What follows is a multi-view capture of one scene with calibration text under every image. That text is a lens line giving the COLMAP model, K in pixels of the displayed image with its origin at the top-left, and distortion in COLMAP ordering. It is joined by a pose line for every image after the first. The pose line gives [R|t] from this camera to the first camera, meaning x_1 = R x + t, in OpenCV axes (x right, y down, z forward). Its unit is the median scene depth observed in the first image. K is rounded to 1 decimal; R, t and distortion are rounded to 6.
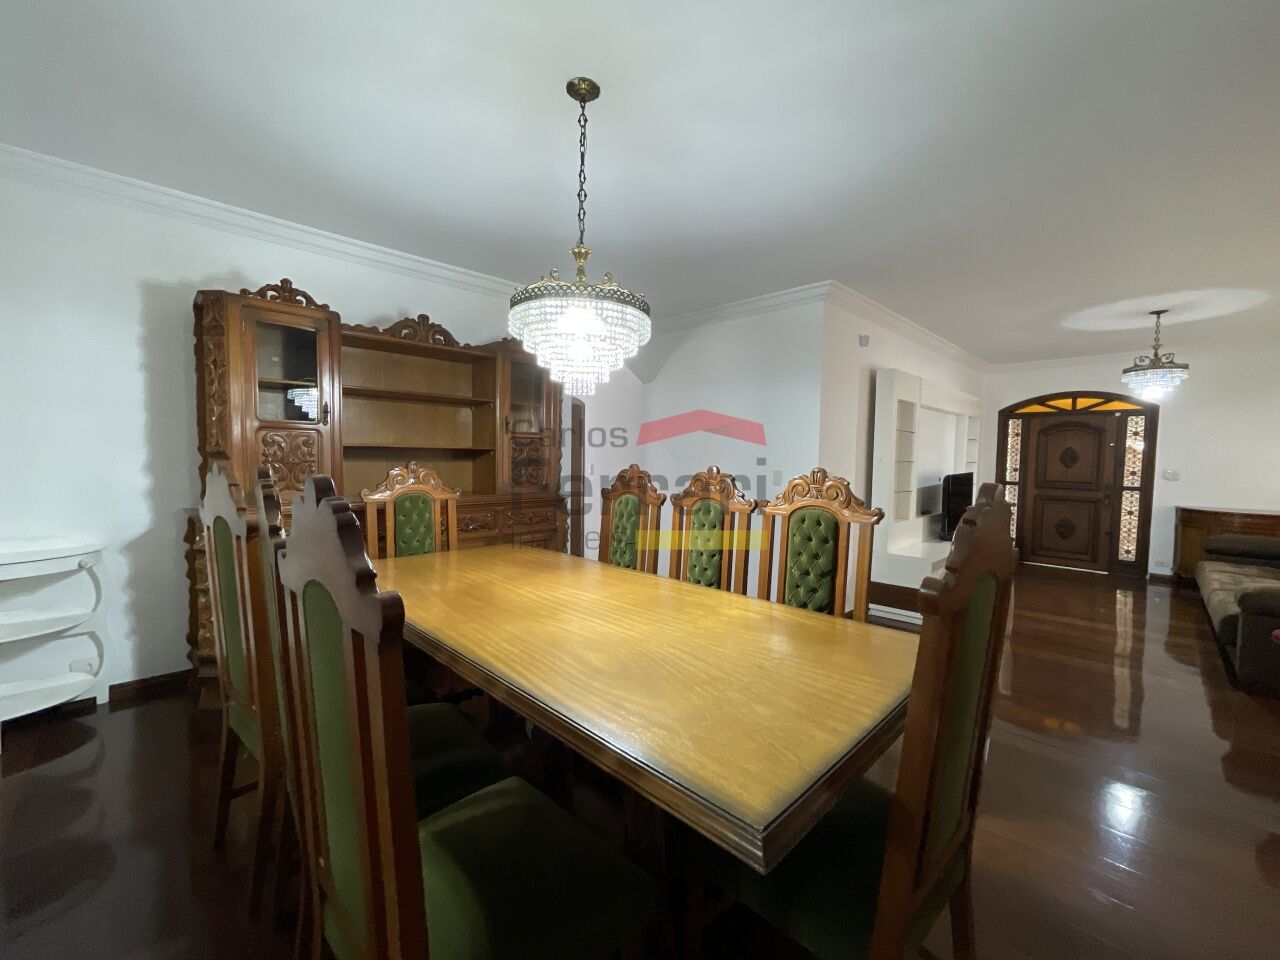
lens RADIAL K [[520.0, 0, 640.3], [0, 520.0, 483.9], [0, 0, 1]] dist [-0.003540, 0.001190]
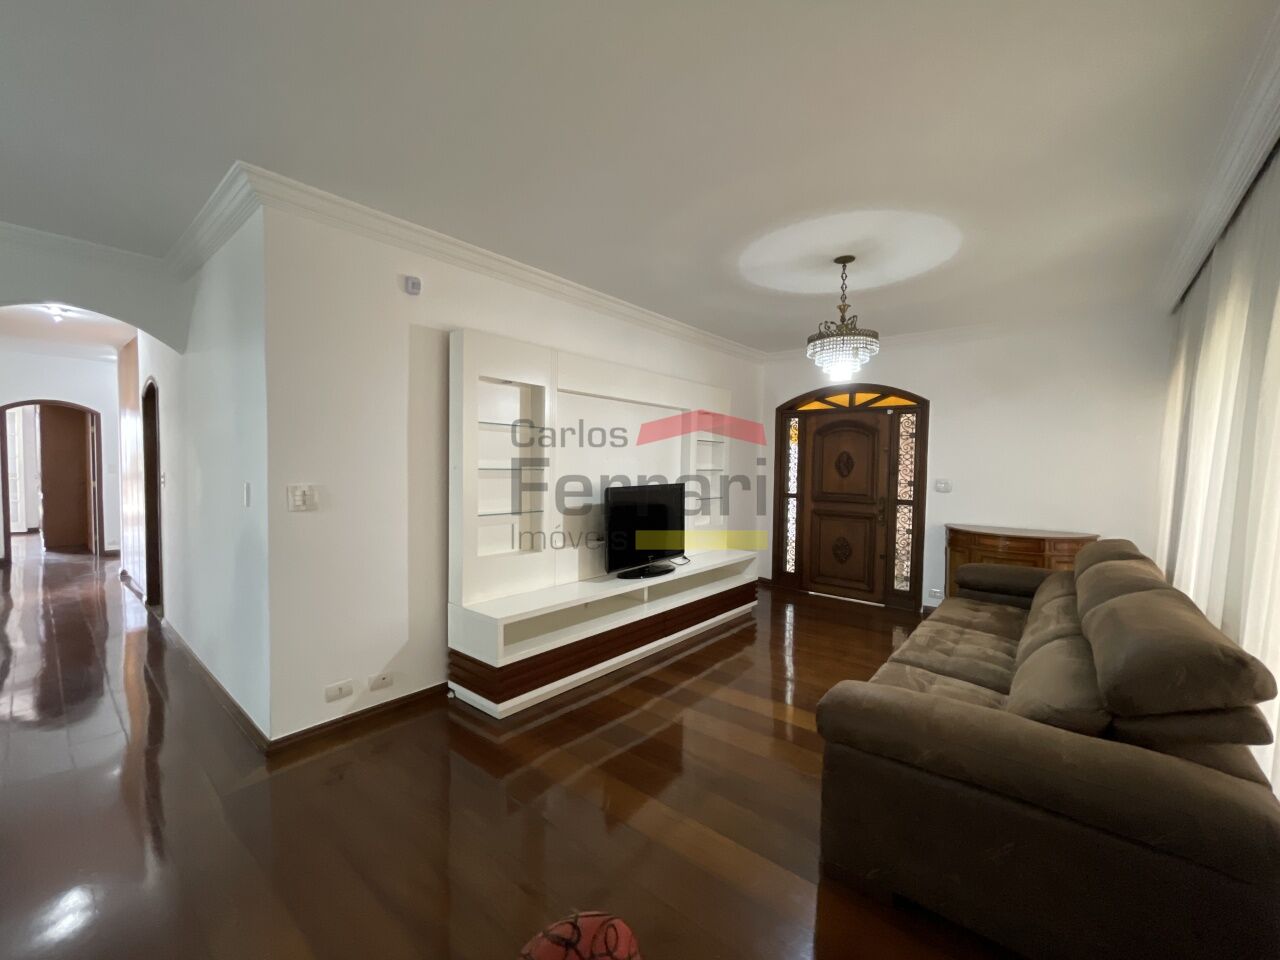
lens RADIAL K [[520.0, 0, 632.4], [0, 520.0, 480.8], [0, 0, 1]] dist [-0.003540, 0.001190]
pose [[0.995975, -0.001371, 0.089623, 0.441444], [0.003129, 0.999805, -0.019474, -0.010026], [-0.089579, 0.019676, 0.995785, 0.221081]]
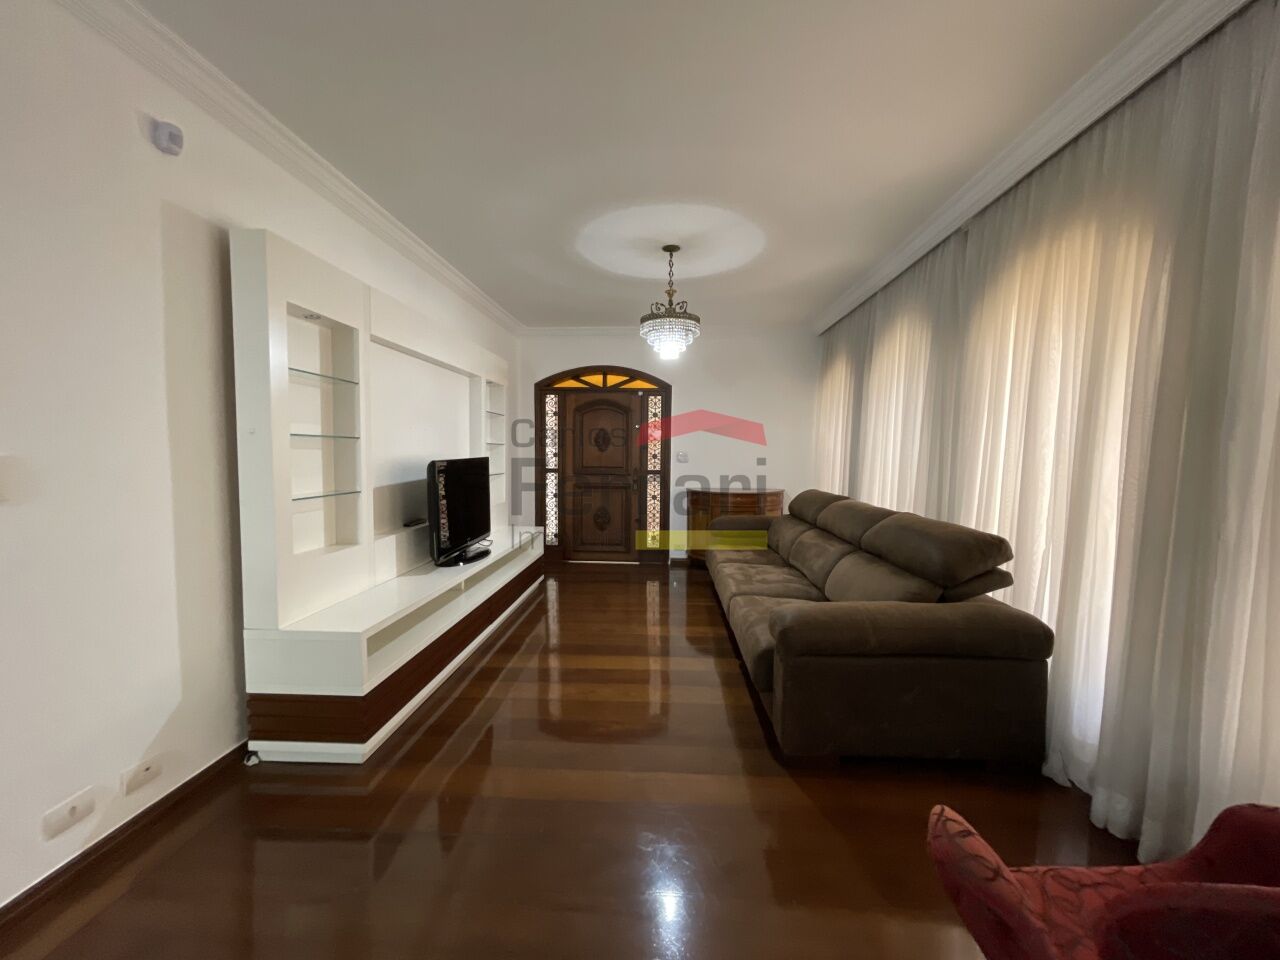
lens RADIAL K [[520.0, 0, 637.3], [0, 520.0, 481.5], [0, 0, 1]] dist [-0.003540, 0.001190]
pose [[0.747145, -0.045916, 0.663073, 0.288447], [0.037278, 0.998936, 0.027169, -0.000745], [-0.663615, 0.004419, 0.748061, 0.304587]]
